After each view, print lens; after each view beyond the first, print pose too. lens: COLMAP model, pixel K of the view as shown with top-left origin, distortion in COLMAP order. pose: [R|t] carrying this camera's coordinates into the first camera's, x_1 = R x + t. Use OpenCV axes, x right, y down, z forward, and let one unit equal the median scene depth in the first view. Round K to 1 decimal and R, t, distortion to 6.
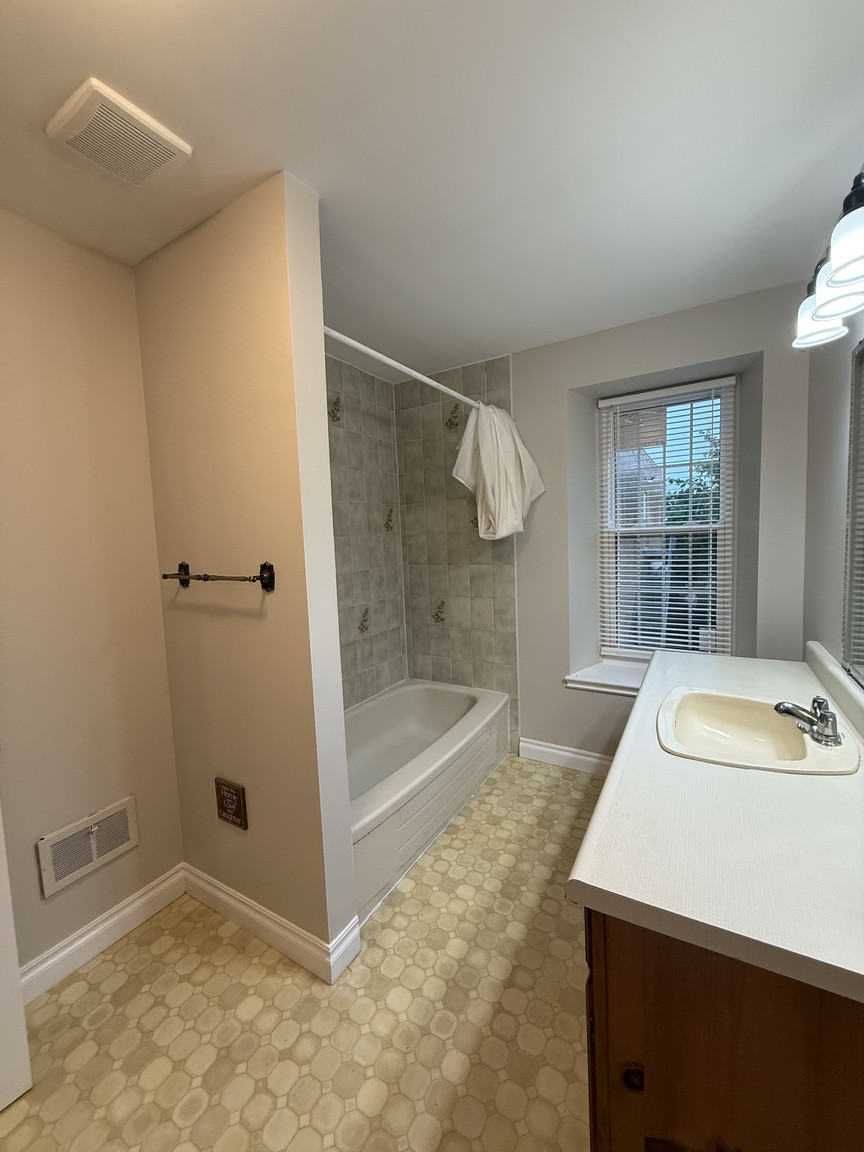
lens RADIAL K [[460.0, 0, 432.1], [0, 460.0, 575.2], [0, 0, 1]] dist [-0.002711, 0.000966]
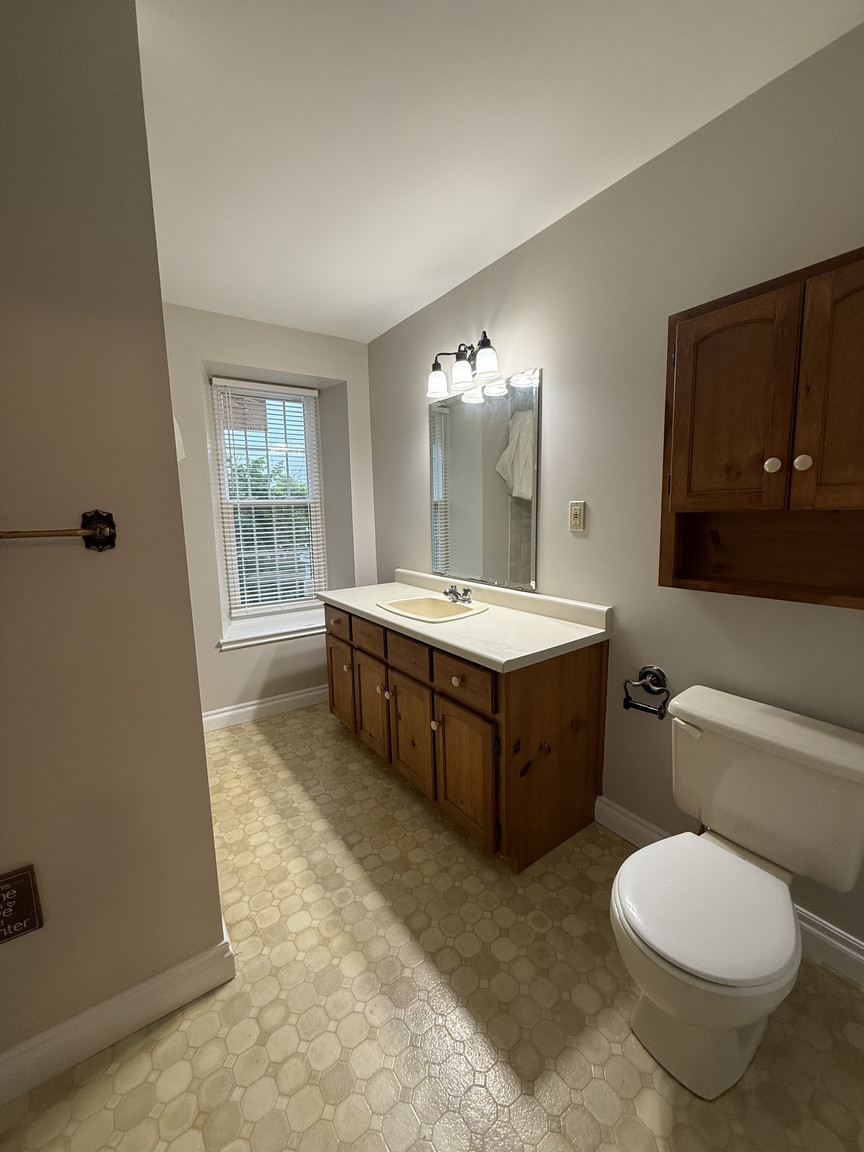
lens RADIAL K [[460.0, 0, 432.9], [0, 460.0, 575.1], [0, 0, 1]] dist [-0.002711, 0.000966]
pose [[0.407308, -0.100965, 0.907693, -0.700864], [0.079284, 0.994027, 0.074992, 0.052896], [-0.909843, 0.041420, 0.412880, 0.200214]]
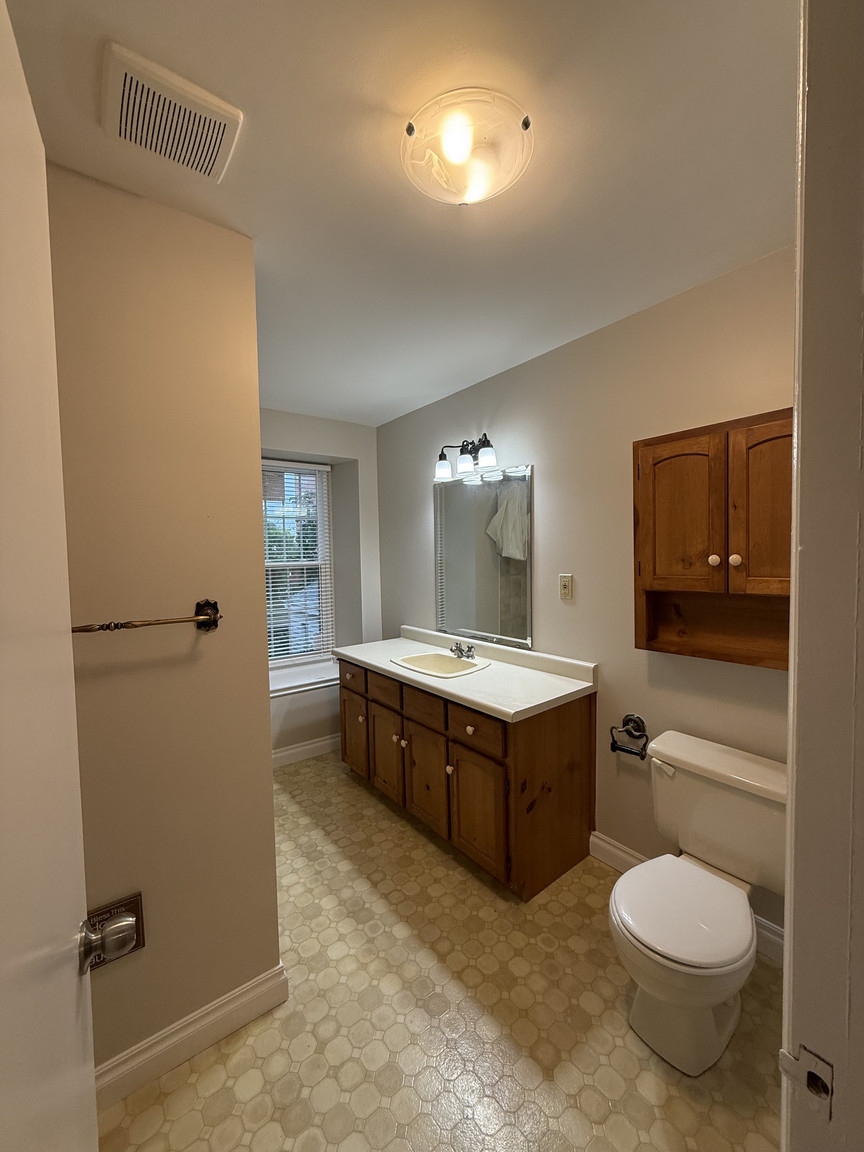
lens RADIAL K [[460.0, 0, 432.4], [0, 460.0, 574.6], [0, 0, 1]] dist [-0.002711, 0.000966]
pose [[0.369458, -0.014414, 0.929136, -0.915382], [0.082253, 0.996462, -0.017249, -0.021222], [-0.925600, 0.082797, 0.369337, 0.198953]]
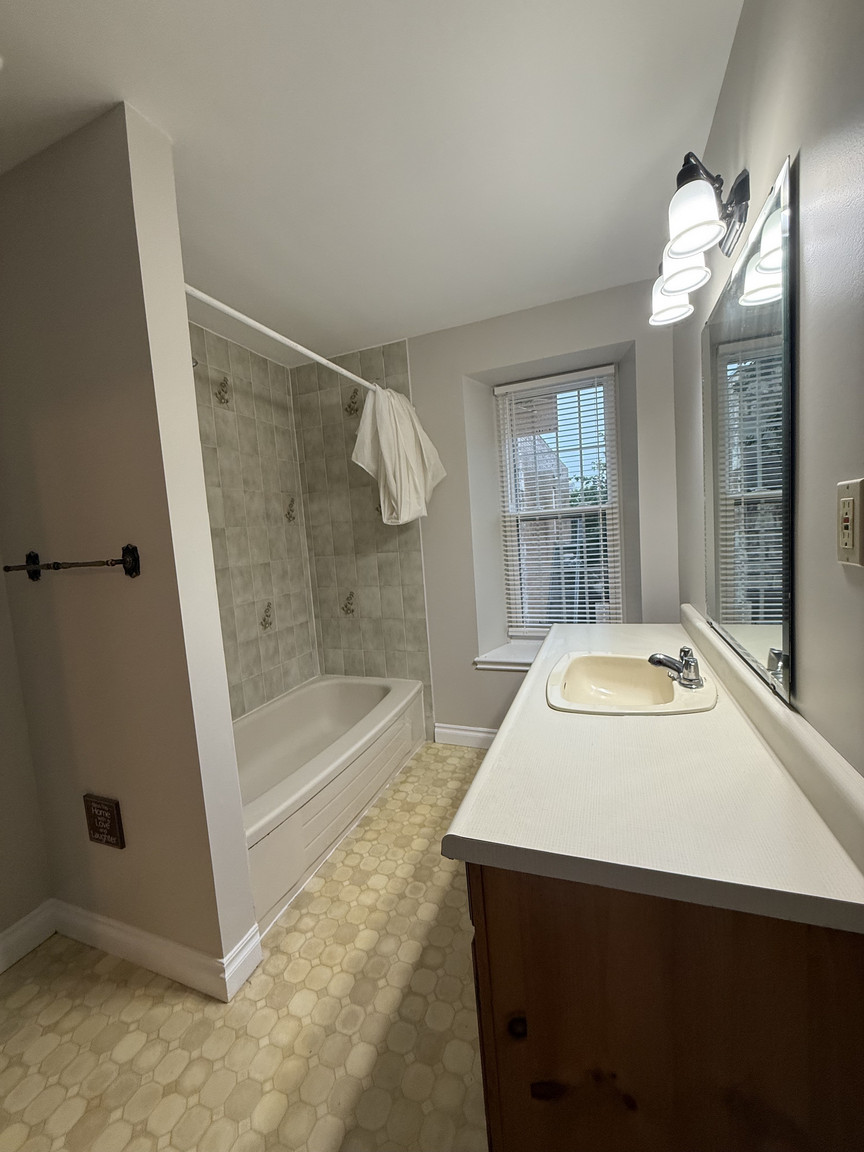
lens RADIAL K [[460.0, 0, 432.1], [0, 460.0, 575.2], [0, 0, 1]] dist [-0.002711, 0.000966]
pose [[0.985605, -0.045442, 0.162844, 0.062984], [0.045881, 0.998946, 0.001062, 0.050366], [-0.162721, 0.006425, 0.986651, 0.020335]]
